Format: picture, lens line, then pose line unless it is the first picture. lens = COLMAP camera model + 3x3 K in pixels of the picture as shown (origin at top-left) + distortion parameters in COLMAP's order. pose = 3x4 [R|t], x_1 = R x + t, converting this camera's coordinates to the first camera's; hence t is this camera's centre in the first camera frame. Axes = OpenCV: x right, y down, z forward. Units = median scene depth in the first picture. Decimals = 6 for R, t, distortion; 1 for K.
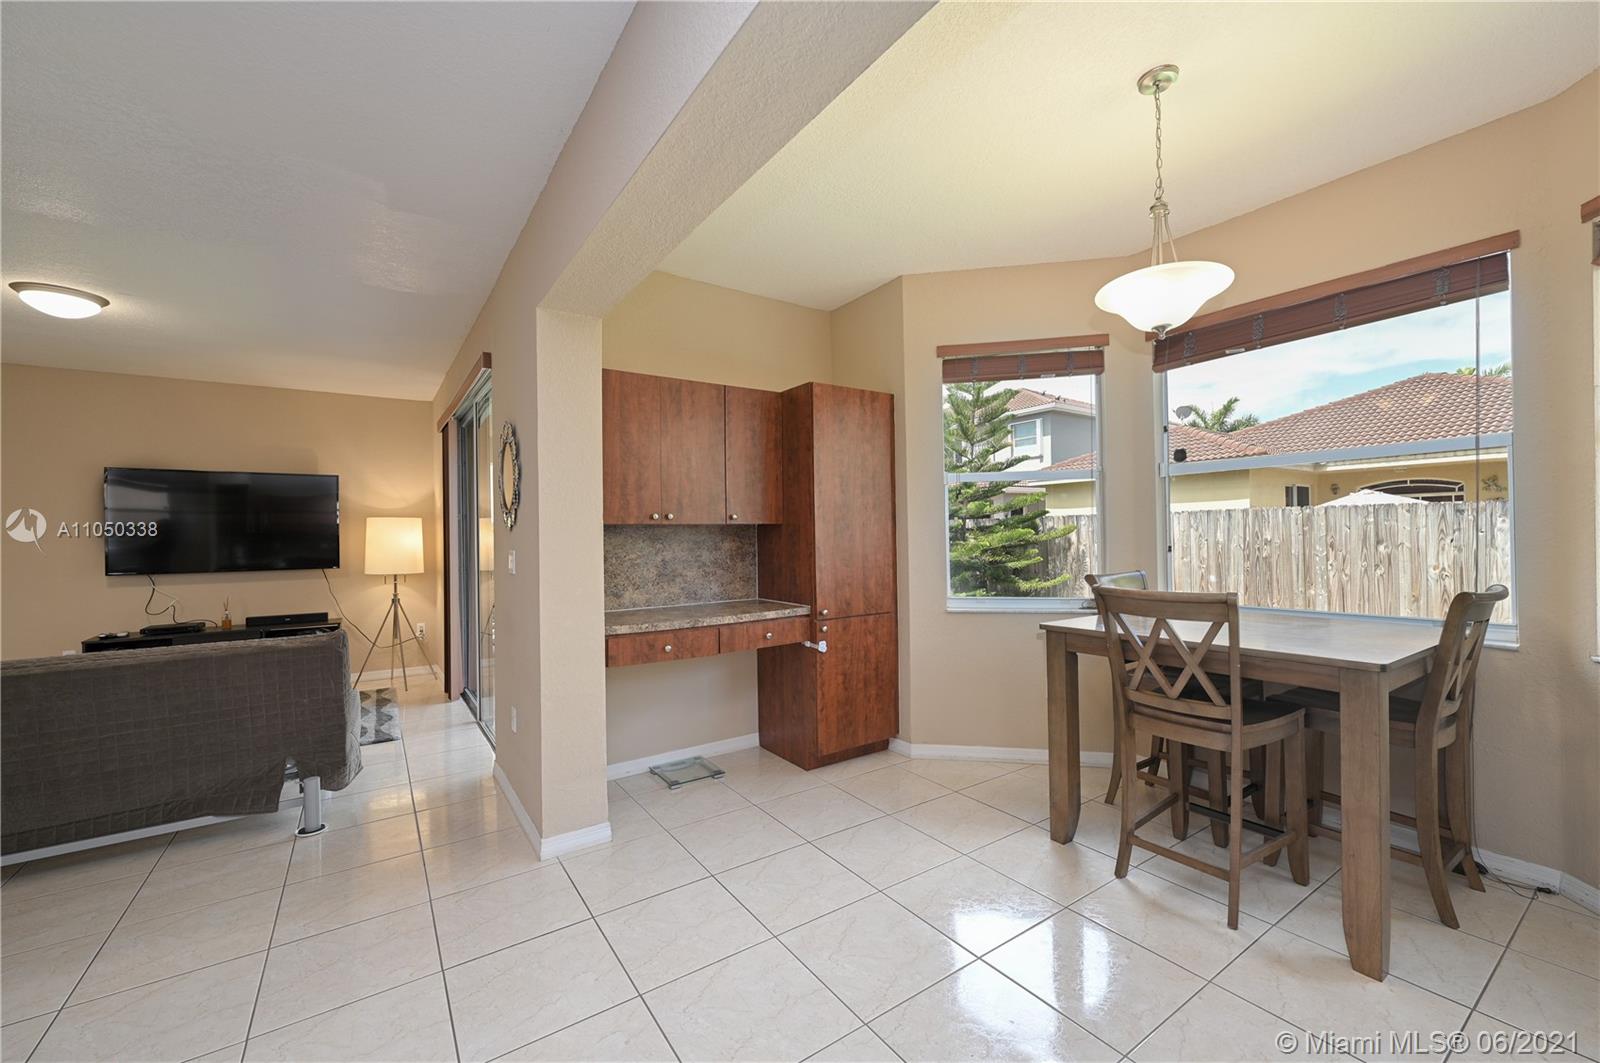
lens RADIAL K [[647.3, 0, 803.0], [0, 647.3, 530.4], [0, 0, 1]] dist [-0.001853, -0.000009]
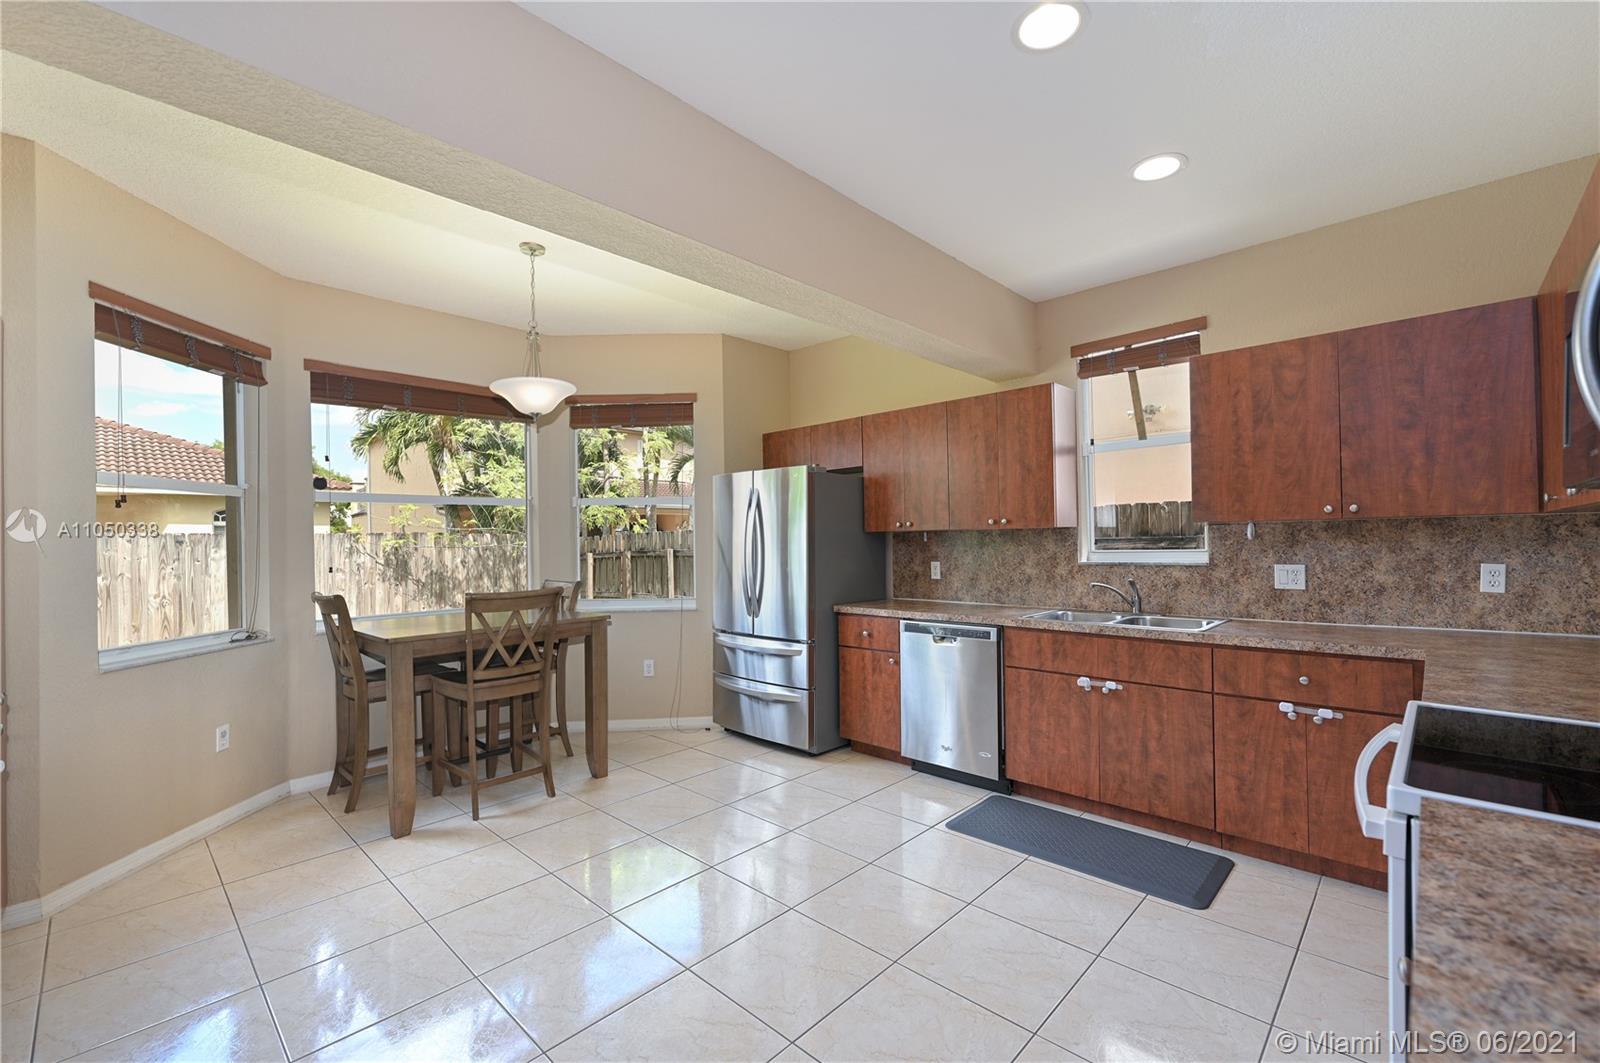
lens RADIAL K [[647.3, 0, 817.5], [0, 647.3, 542.3], [0, 0, 1]] dist [-0.001853, -0.000009]
pose [[-0.214334, 0.024619, 0.976450, -0.273609], [0.011889, 0.999674, -0.022595, 0.006986], [-0.976688, 0.006766, -0.214557, 0.180599]]
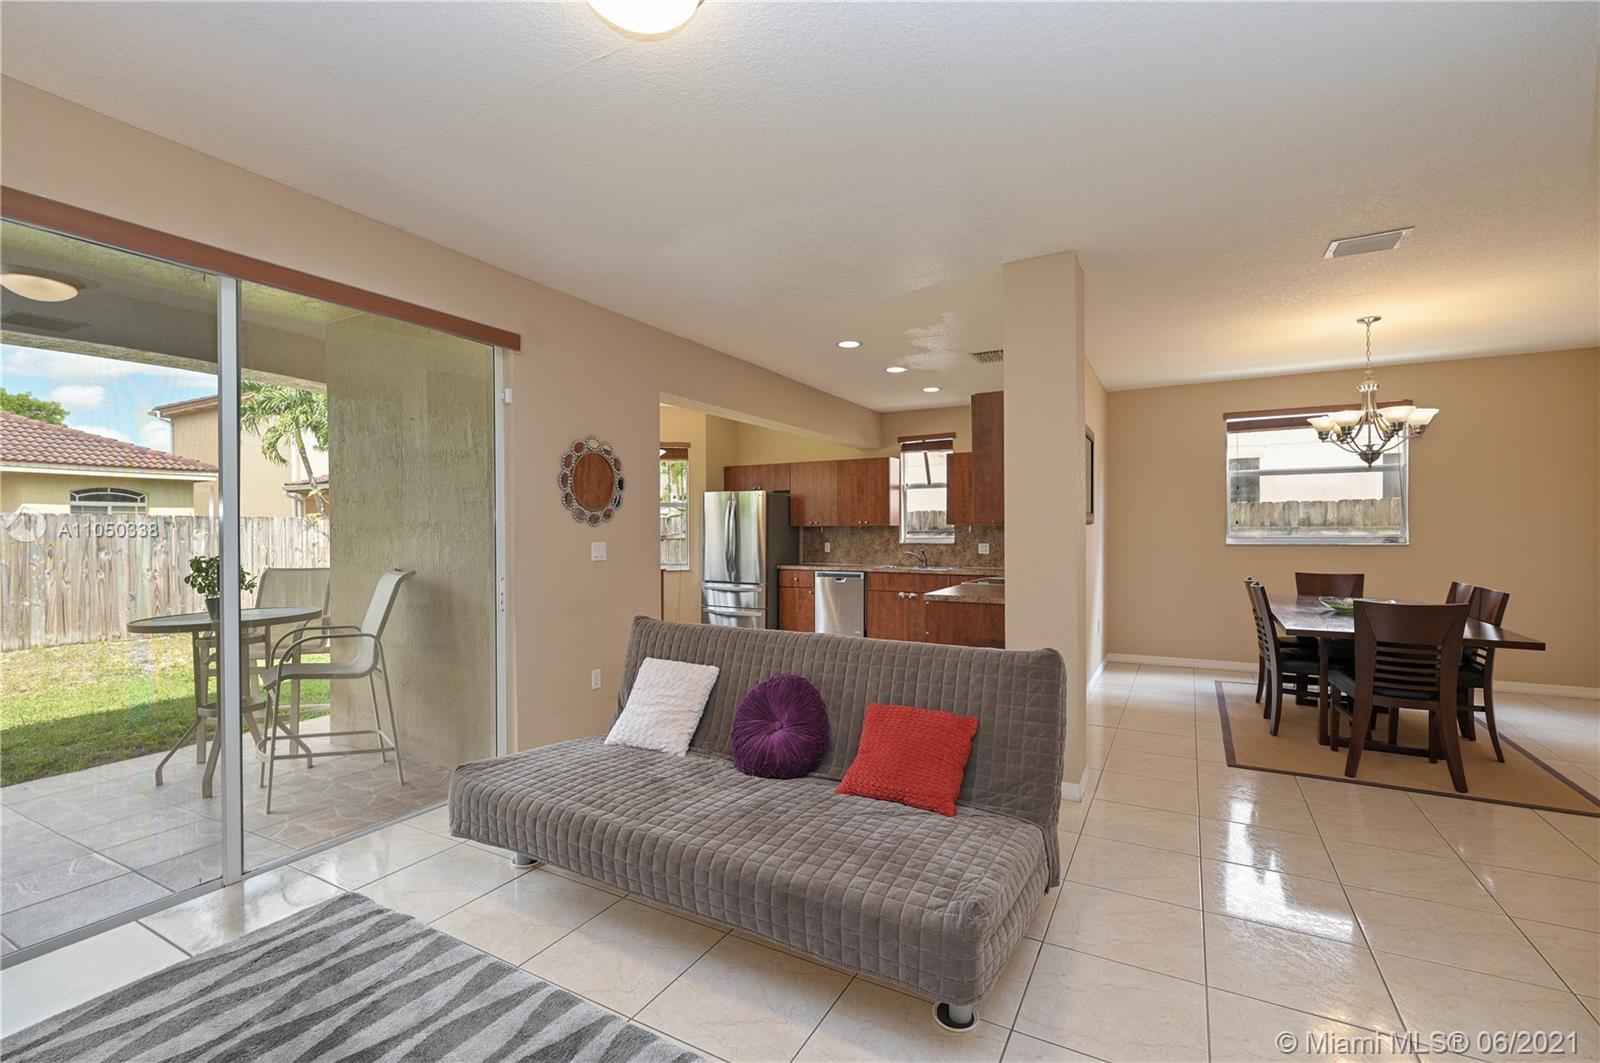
lens RADIAL K [[693.5, 0, 797.4], [0, 693.5, 538.4], [0, 0, 1]] dist [-0.003387, -0.000184]
pose [[-0.438090, 0.011173, 0.898862, -0.712087], [0.003561, 0.999936, -0.010694, 0.017077], [-0.898924, -0.001485, -0.438102, 0.481403]]
